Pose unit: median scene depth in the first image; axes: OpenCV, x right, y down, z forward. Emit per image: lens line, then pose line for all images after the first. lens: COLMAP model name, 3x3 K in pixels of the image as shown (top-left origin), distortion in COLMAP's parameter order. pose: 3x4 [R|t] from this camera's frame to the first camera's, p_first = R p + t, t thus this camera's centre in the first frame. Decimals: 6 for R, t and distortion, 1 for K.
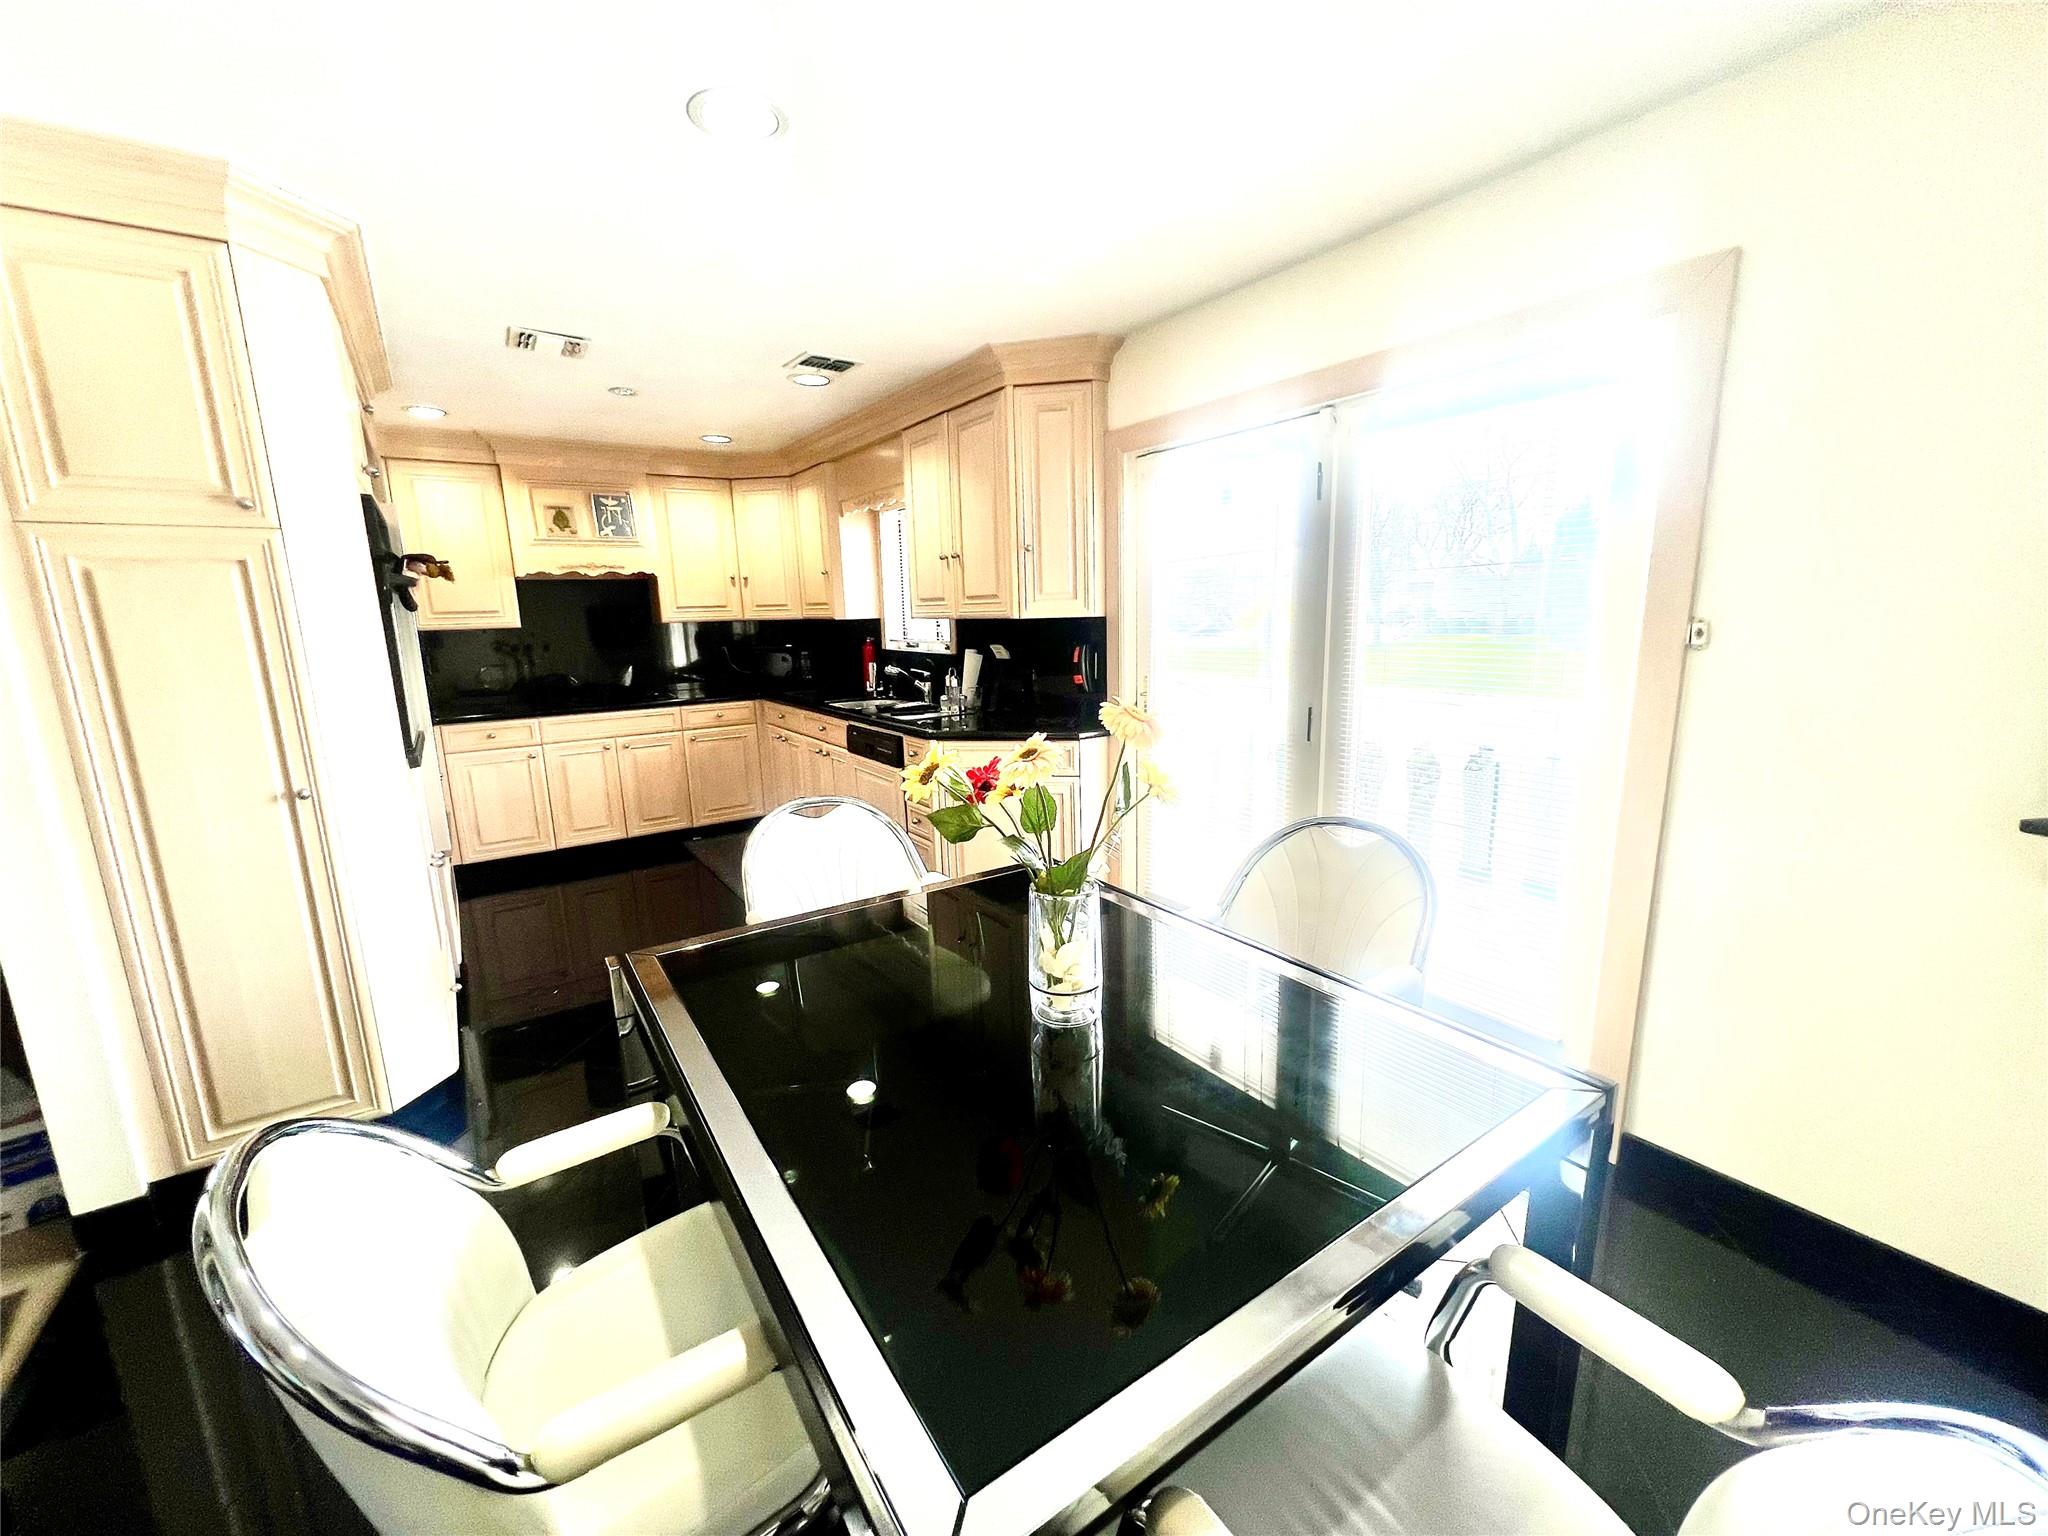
lens RADIAL K [[822.5, 0, 1023.8], [0, 822.5, 764.7], [0, 0, 1]] dist [-0.003750, 0.000303]
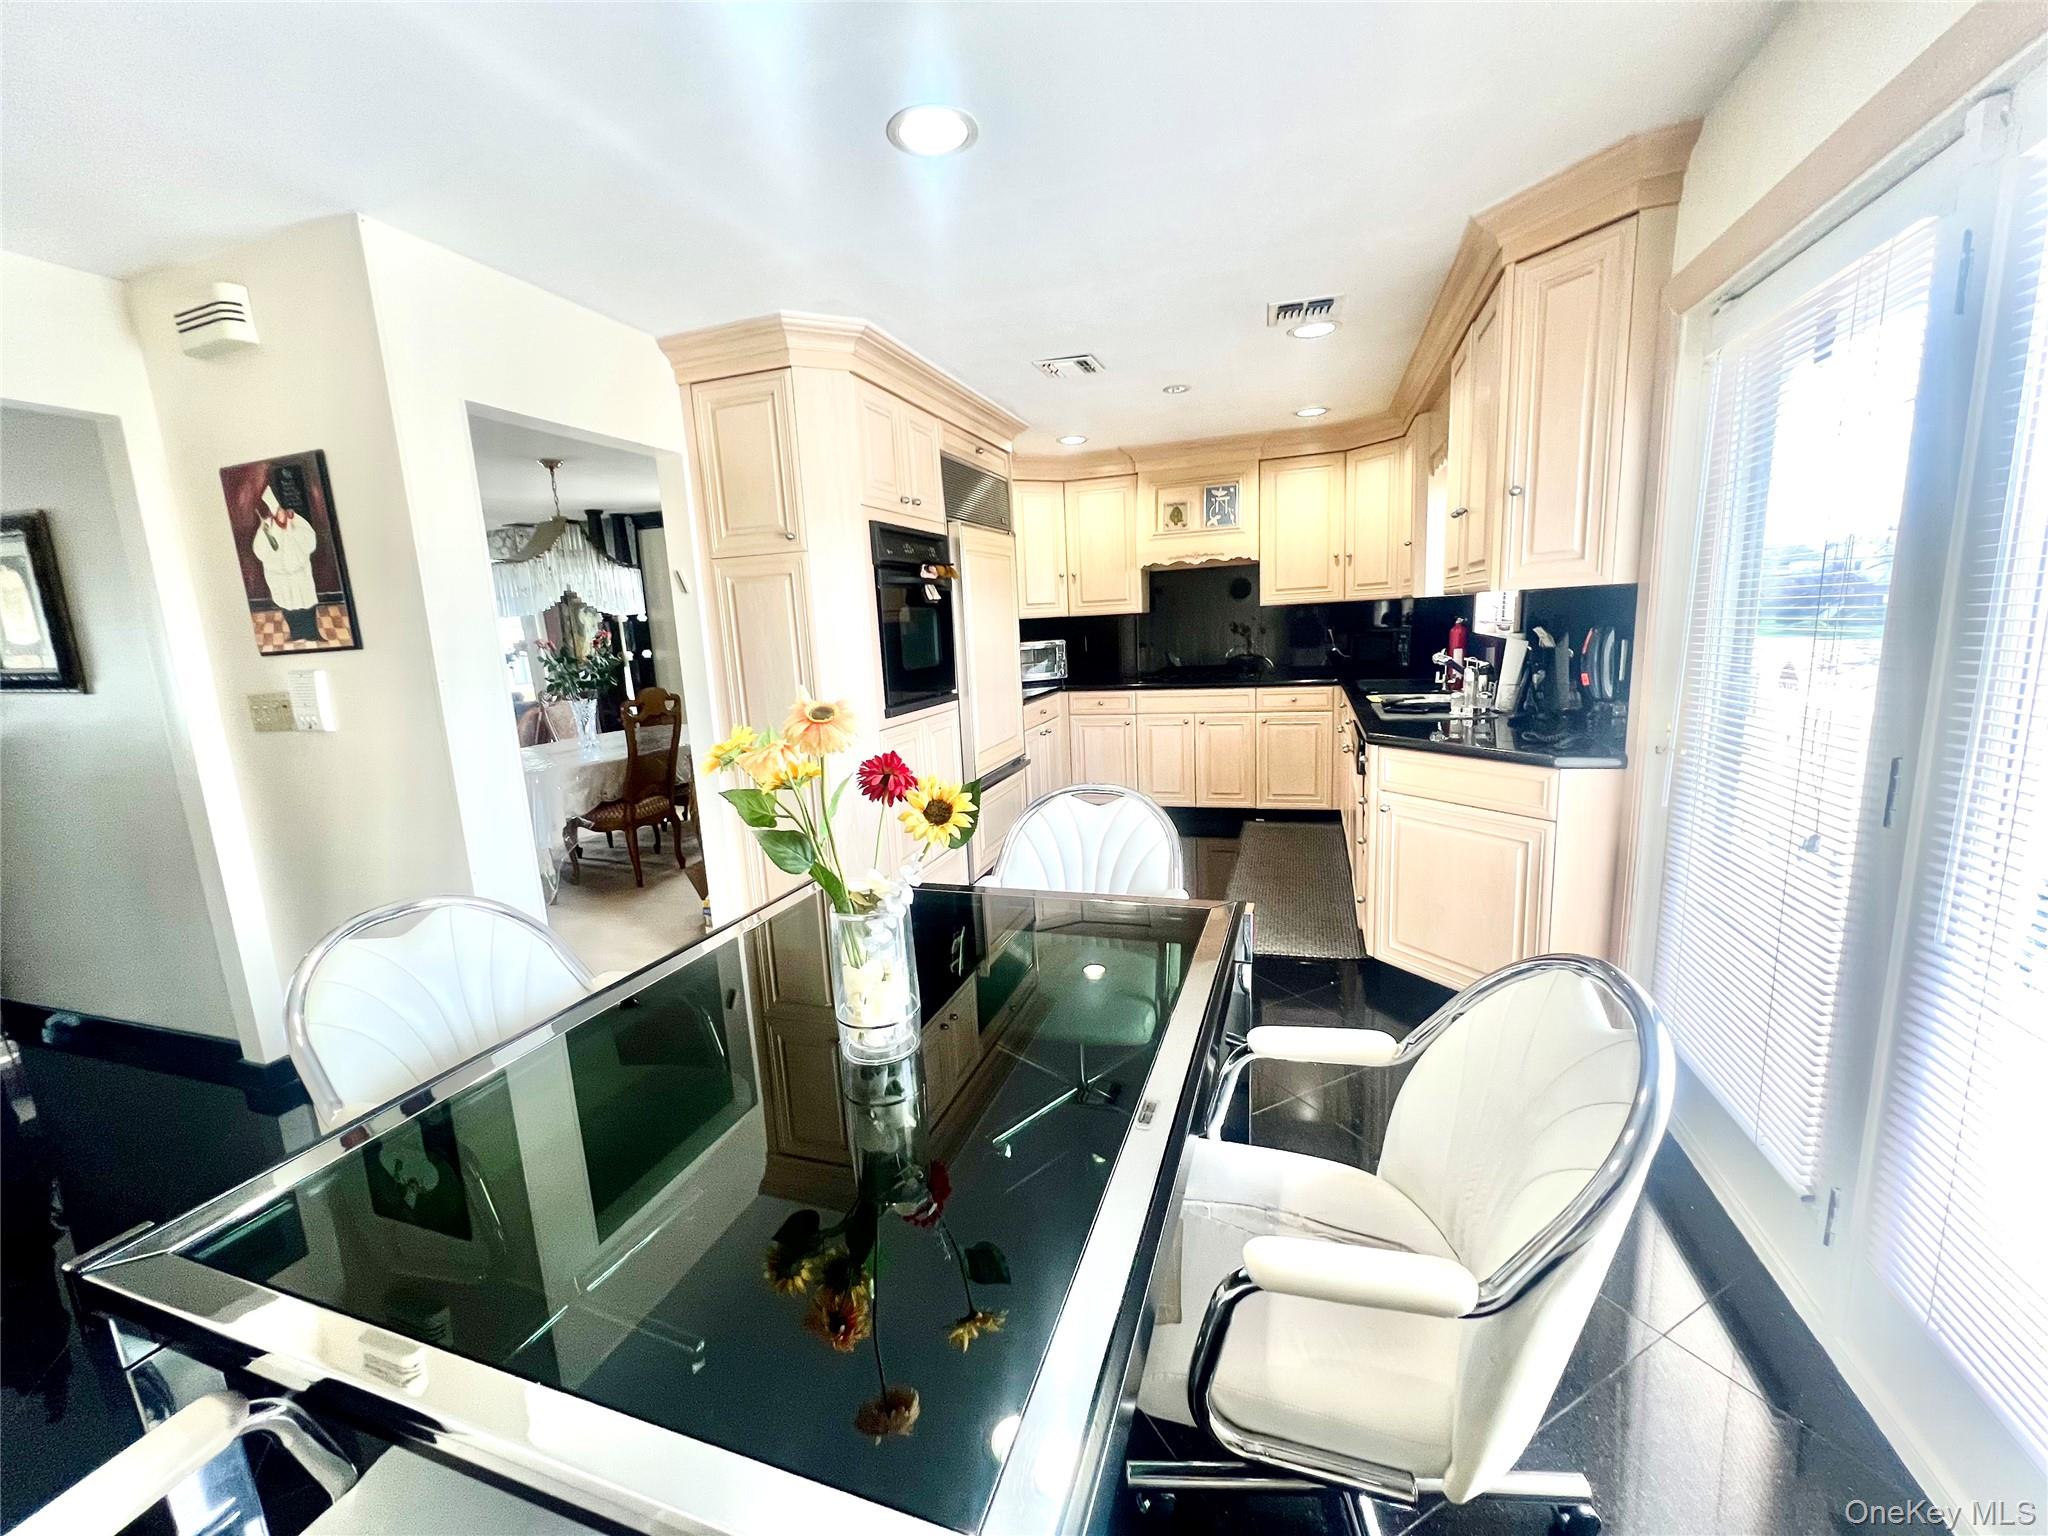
lens RADIAL K [[822.5, 0, 1017.0], [0, 822.5, 772.6], [0, 0, 1]] dist [-0.003750, 0.000303]
pose [[0.595761, 0.139403, -0.790971, 0.237853], [-0.115832, 0.989439, 0.087137, -0.023612], [0.794765, 0.039707, 0.605617, 0.162649]]
